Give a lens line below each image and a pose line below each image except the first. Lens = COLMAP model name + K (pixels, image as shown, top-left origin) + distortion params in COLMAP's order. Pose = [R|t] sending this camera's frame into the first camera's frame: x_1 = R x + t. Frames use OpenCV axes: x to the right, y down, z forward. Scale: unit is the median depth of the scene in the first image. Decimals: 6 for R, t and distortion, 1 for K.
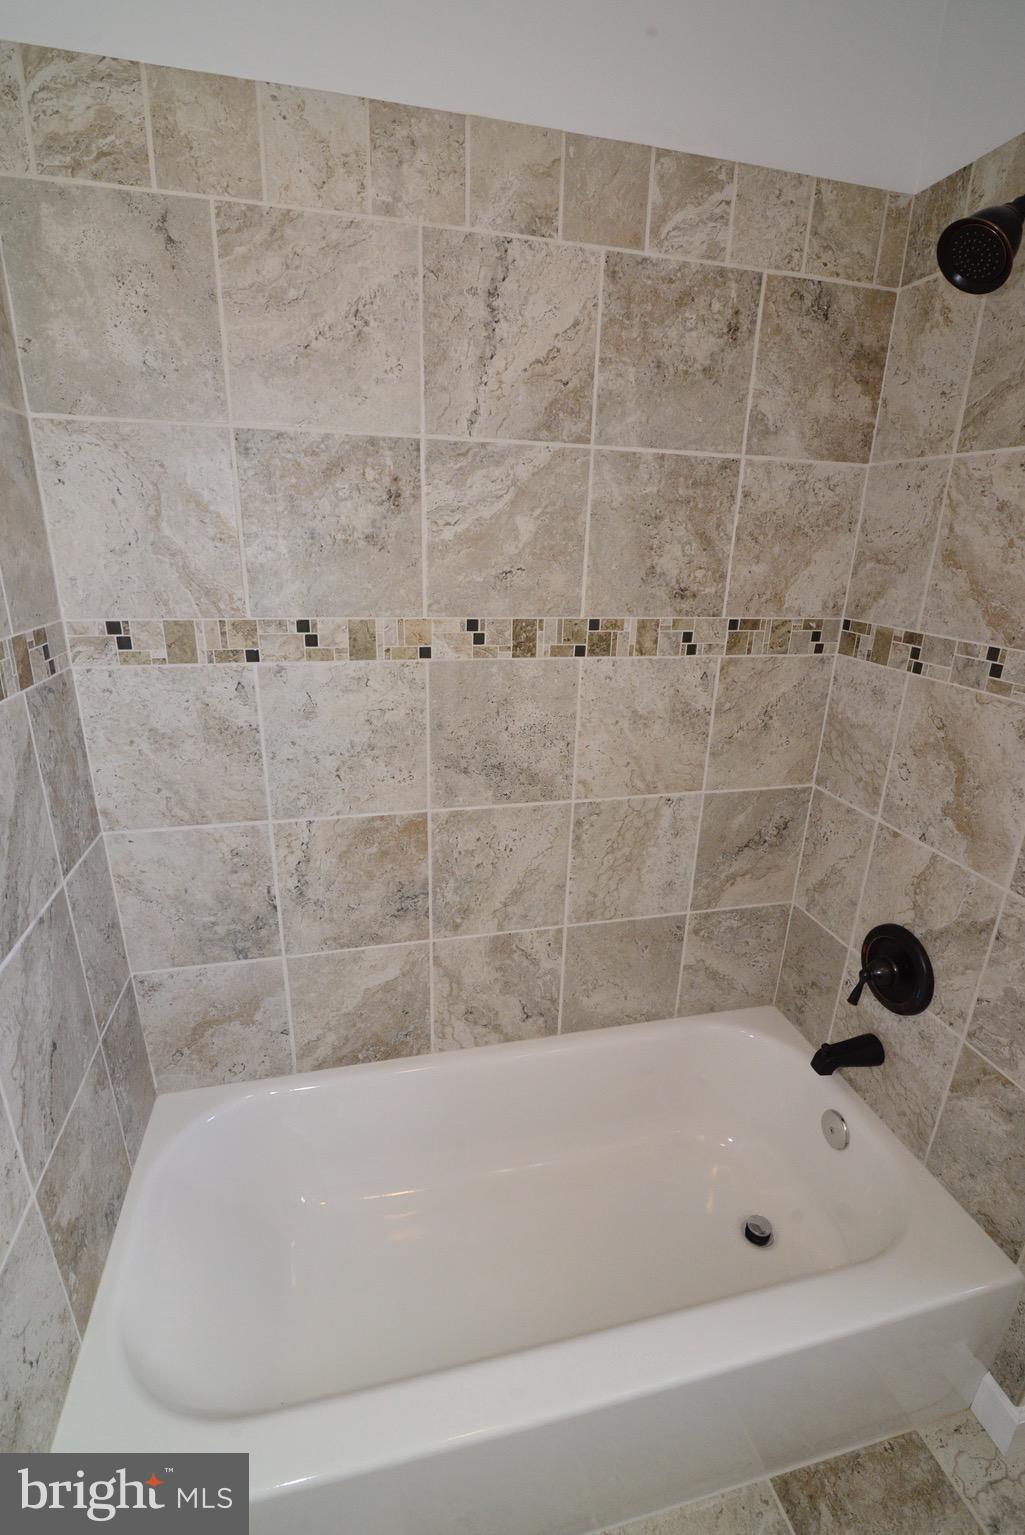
lens RADIAL K [[697.9, 0, 516.7], [0, 697.9, 777.1], [0, 0, 1]] dist [-0.020309, 0.001603]
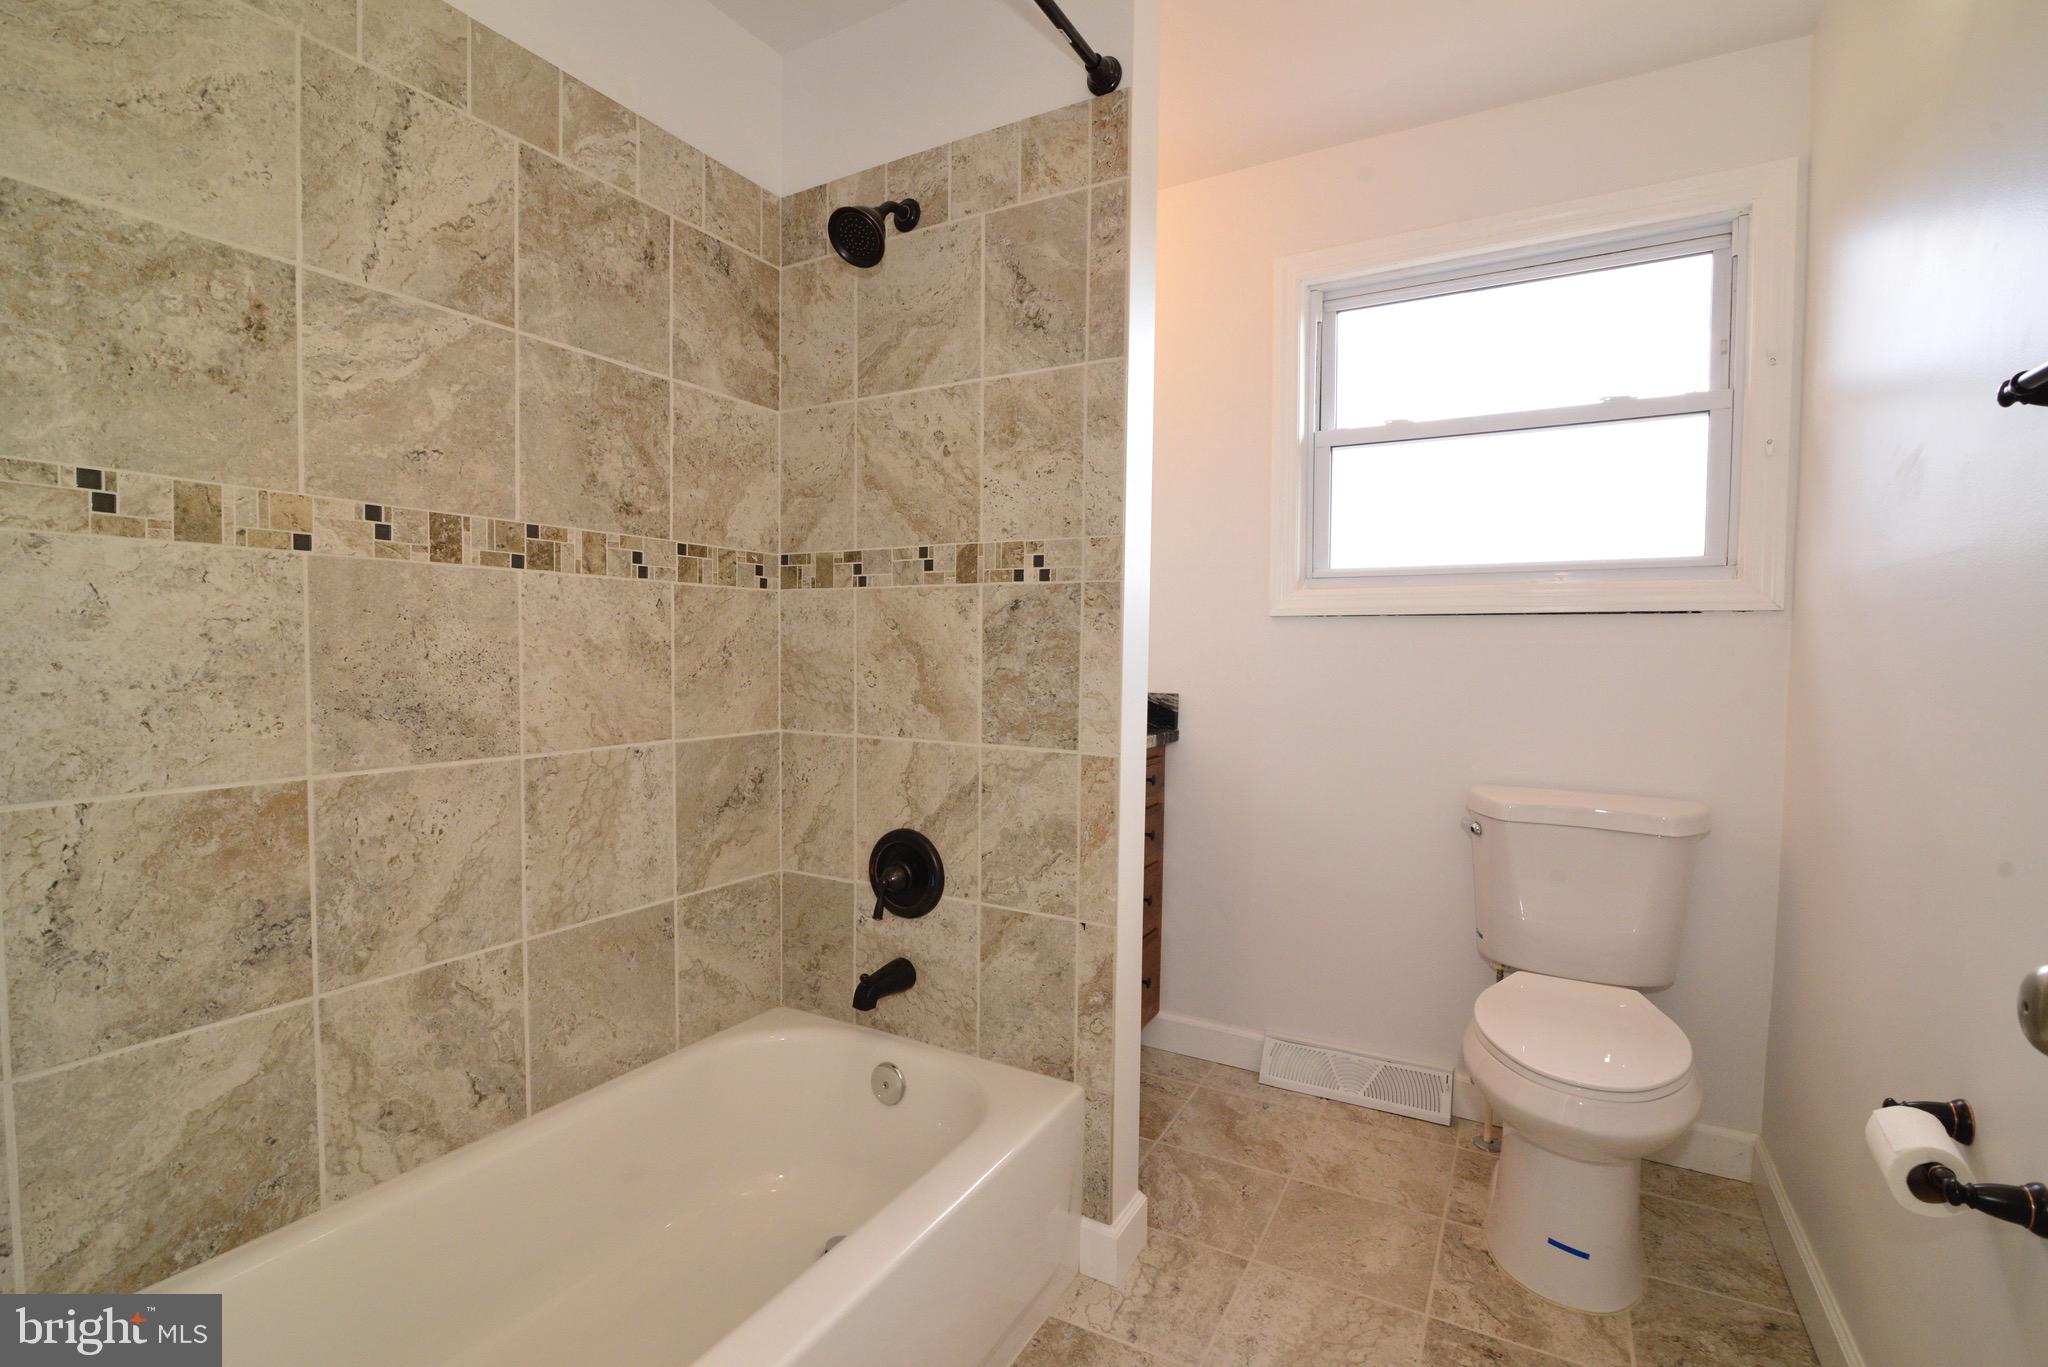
lens RADIAL K [[931.1, 0, 1016.8], [0, 931.1, 688.6], [0, 0, 1]] dist [-0.020309, 0.001603]
pose [[0.692558, -0.053376, 0.719385, -0.313099], [0.247885, 0.954139, -0.167847, 0.309300], [-0.677434, 0.294568, 0.674027, -0.095371]]
